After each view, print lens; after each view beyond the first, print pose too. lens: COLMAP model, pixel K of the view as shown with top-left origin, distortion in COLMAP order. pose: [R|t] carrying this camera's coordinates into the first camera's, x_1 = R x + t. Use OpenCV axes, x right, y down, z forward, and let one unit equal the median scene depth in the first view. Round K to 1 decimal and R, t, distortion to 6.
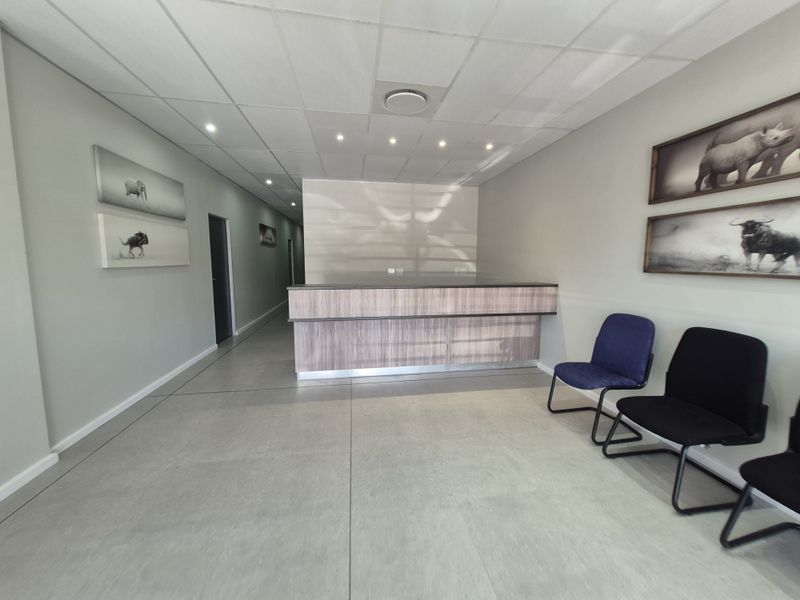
lens RADIAL K [[317.6, 0, 402.5], [0, 317.6, 295.1], [0, 0, 1]] dist [0.004918, 0.000179]
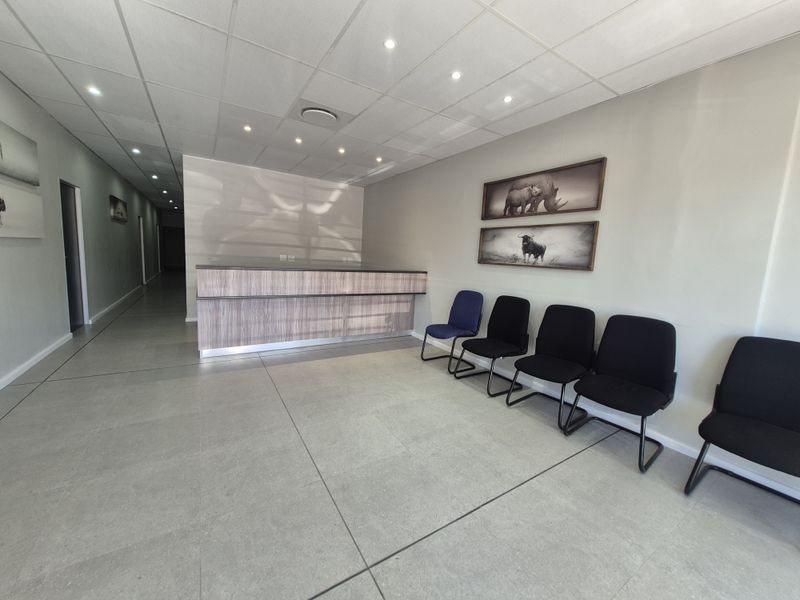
lens RADIAL K [[317.6, 0, 400.1], [0, 317.6, 296.7], [0, 0, 1]] dist [0.004918, 0.000179]
pose [[0.924055, -0.002012, 0.382254, -0.153081], [-0.009063, 0.999590, 0.027171, 0.042181], [-0.382151, -0.028572, 0.923658, -0.236492]]
